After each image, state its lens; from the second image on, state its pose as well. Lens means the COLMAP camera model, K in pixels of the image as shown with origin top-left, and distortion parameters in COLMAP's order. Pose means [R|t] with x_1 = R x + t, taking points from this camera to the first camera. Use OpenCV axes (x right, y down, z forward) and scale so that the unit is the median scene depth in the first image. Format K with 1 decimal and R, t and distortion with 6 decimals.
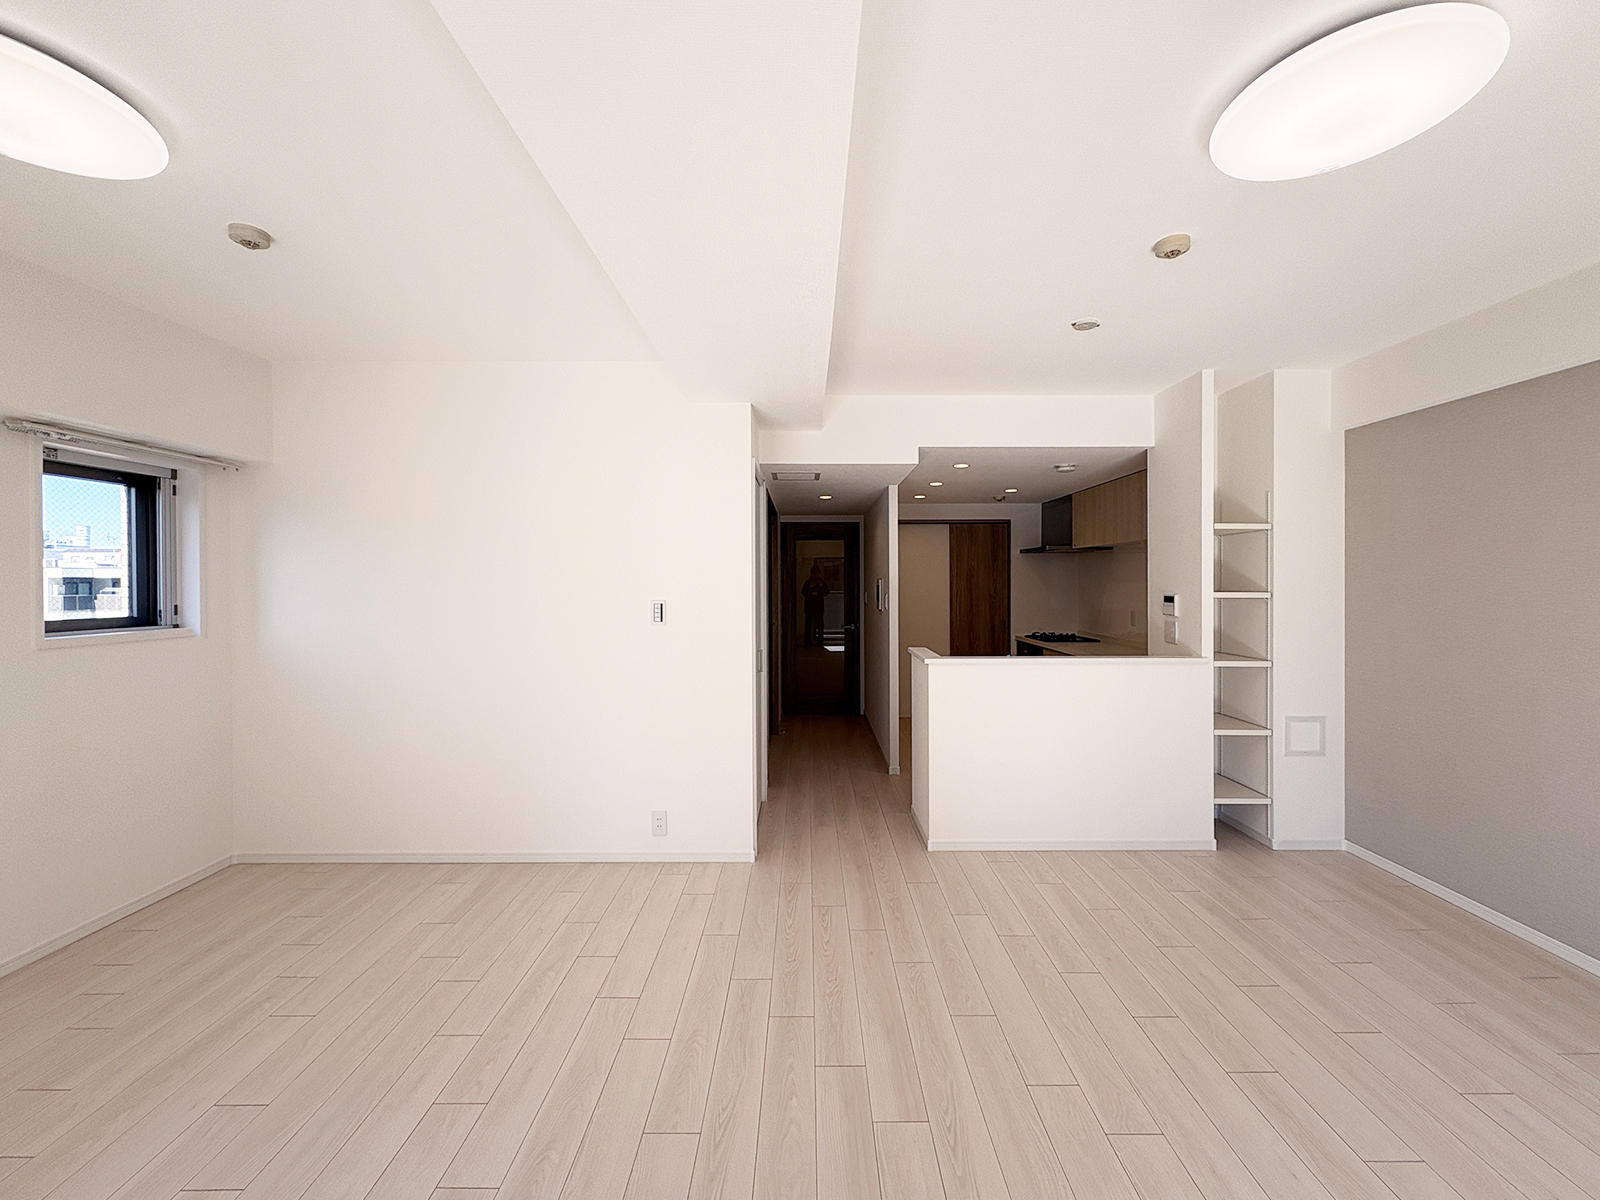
lens RADIAL K [[637.0, 0, 808.2], [0, 637.0, 584.0], [0, 0, 1]] dist [0.002418, 0.000029]
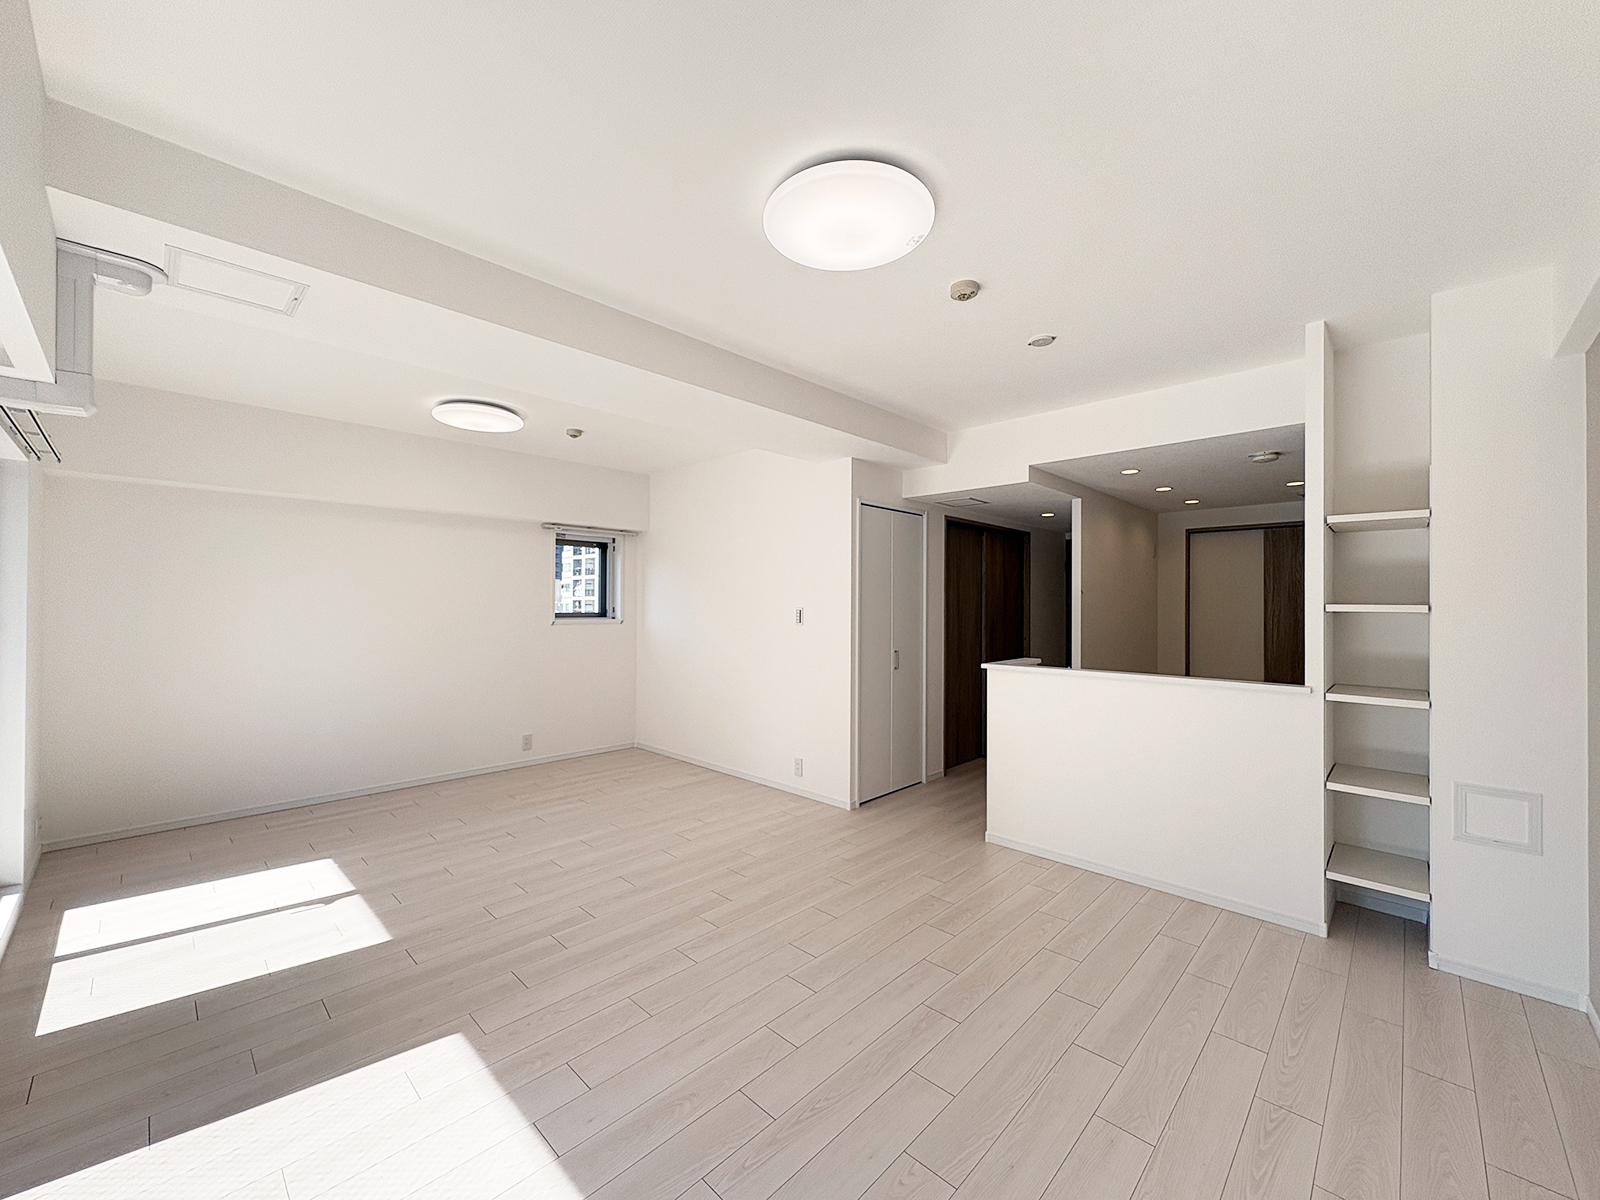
lens RADIAL K [[628.9, 0, 802.6], [0, 628.9, 599.7], [0, 0, 1]] dist [0.000737, -0.000032]
pose [[0.721754, 0.000477, -0.692150, 0.729480], [-0.009477, 0.999913, -0.009193, 0.020961], [0.692085, 0.013195, 0.721696, 0.005159]]
